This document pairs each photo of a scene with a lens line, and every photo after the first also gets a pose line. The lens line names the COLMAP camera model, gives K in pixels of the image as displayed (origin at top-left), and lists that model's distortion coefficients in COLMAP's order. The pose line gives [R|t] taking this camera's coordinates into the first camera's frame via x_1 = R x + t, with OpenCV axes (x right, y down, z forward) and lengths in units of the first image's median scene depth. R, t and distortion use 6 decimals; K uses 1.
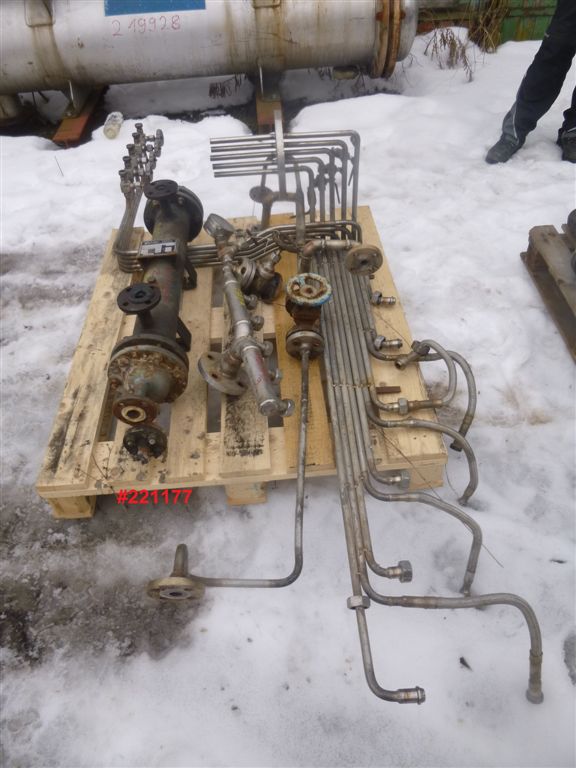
lens RADIAL K [[584.4, 0, 266.2], [0, 584.4, 391.9], [0, 0, 1]] dist [-0.007177, 0.037039]
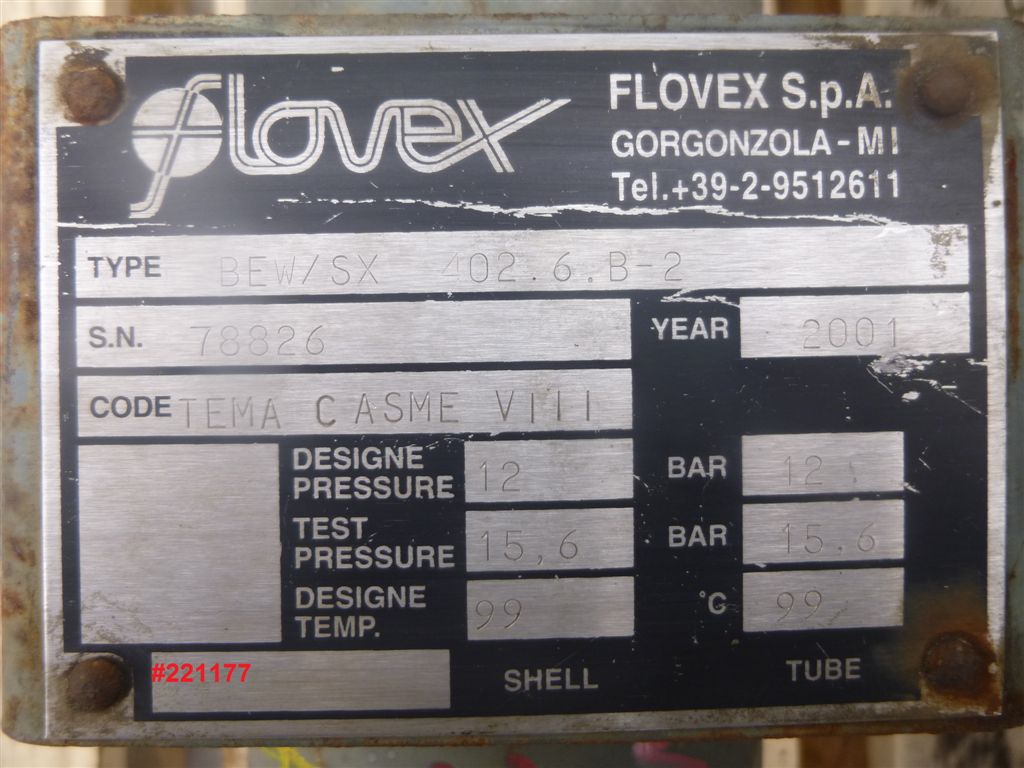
lens RADIAL K [[770.6, 0, 512.0], [0, 770.6, 384.0], [0, 0, 1]] dist [-0.054219, 0.037109]
pose [[0.995240, 0.013783, 0.096480, -0.202024], [-0.075358, 0.736583, 0.672136, -0.296682], [-0.061801, -0.676206, 0.734115, 1.020046]]
